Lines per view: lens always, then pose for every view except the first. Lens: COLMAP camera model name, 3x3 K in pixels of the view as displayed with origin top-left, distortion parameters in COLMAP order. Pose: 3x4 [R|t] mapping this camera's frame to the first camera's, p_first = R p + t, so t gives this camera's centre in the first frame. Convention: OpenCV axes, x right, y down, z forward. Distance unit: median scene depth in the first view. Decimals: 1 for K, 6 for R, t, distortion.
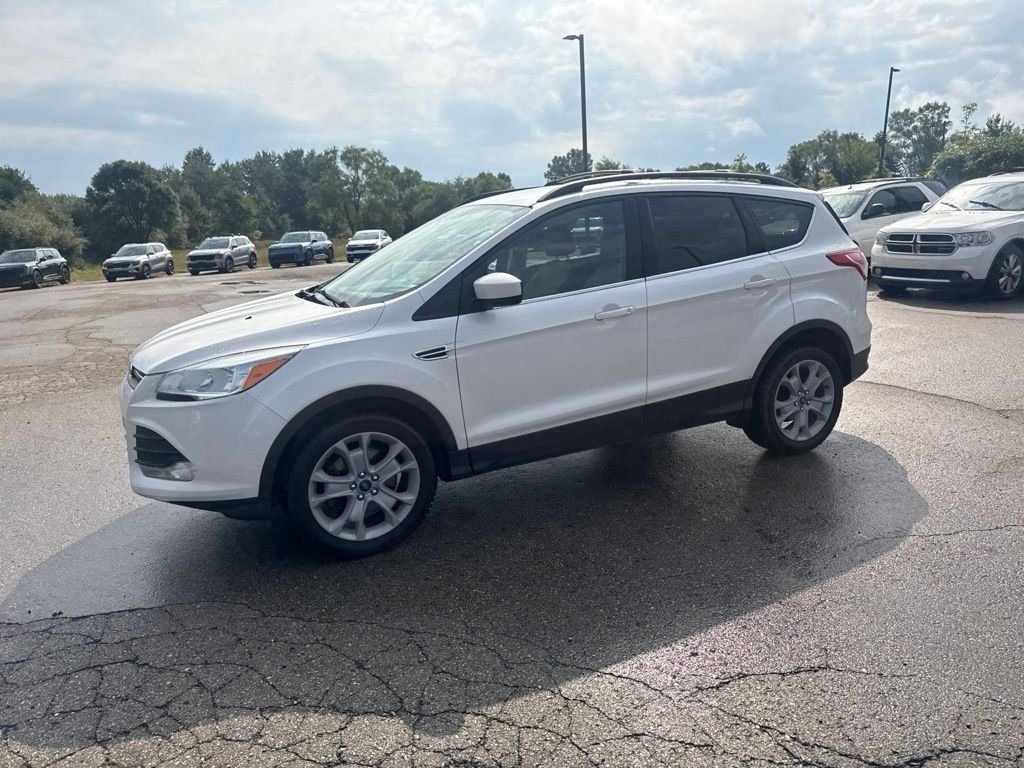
lens RADIAL K [[730.1, 0, 519.2], [0, 730.1, 382.7], [0, 0, 1]] dist [0.038872, -0.048654]
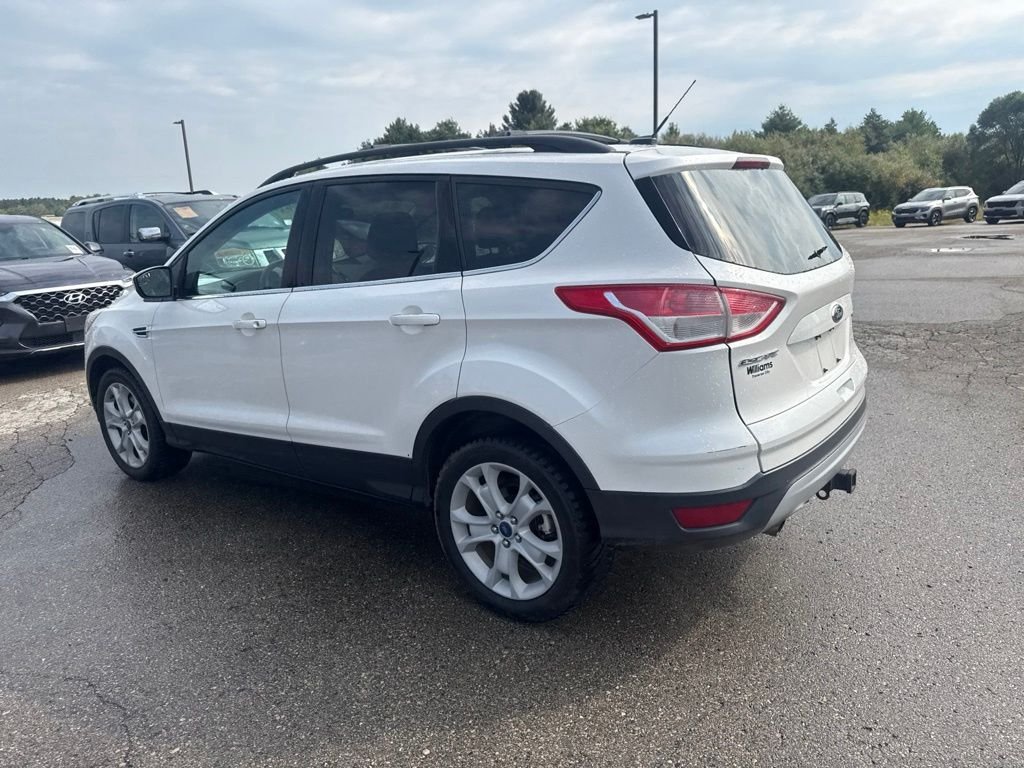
lens RADIAL K [[730.1, 0, 516.1], [0, 730.1, 379.9], [0, 0, 1]] dist [0.038872, -0.048654]
pose [[0.441886, 0.226490, -0.868009, 0.361119], [-0.159508, 0.972021, 0.172428, -0.080406], [0.882776, 0.062261, 0.465650, 0.304036]]
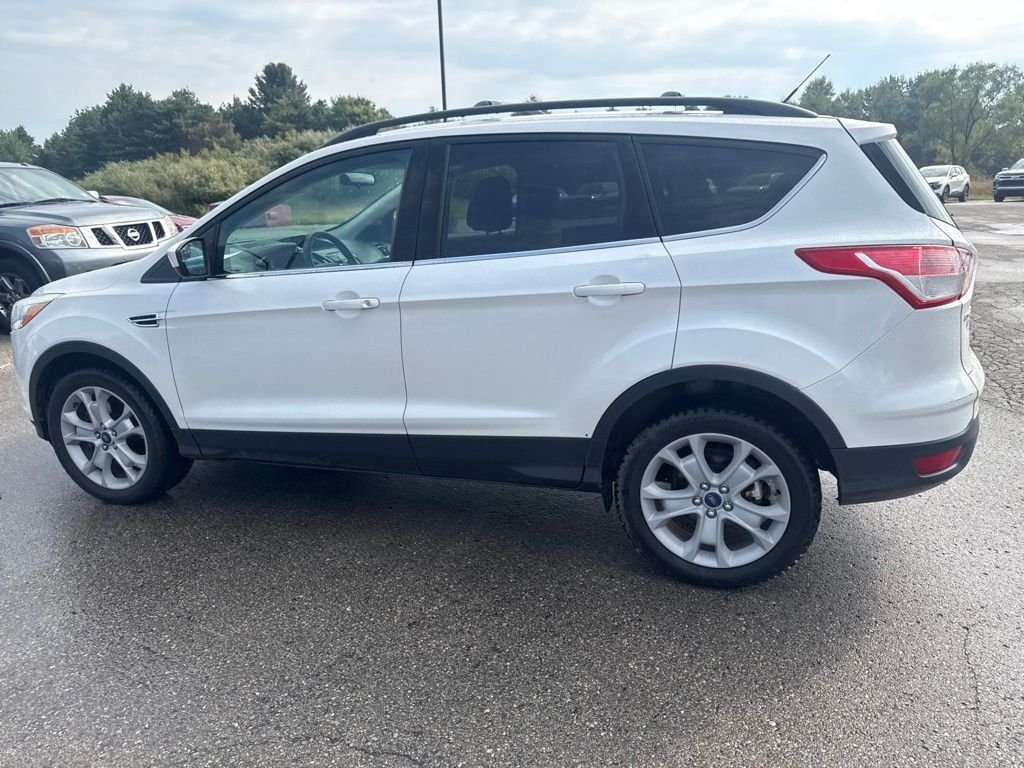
lens RADIAL K [[730.1, 0, 514.6], [0, 730.1, 390.7], [0, 0, 1]] dist [0.038872, -0.048654]
pose [[0.705260, 0.215878, -0.675282, 0.269477], [-0.150826, 0.976394, 0.154619, -0.052133], [0.692720, -0.007197, 0.721171, 0.199109]]
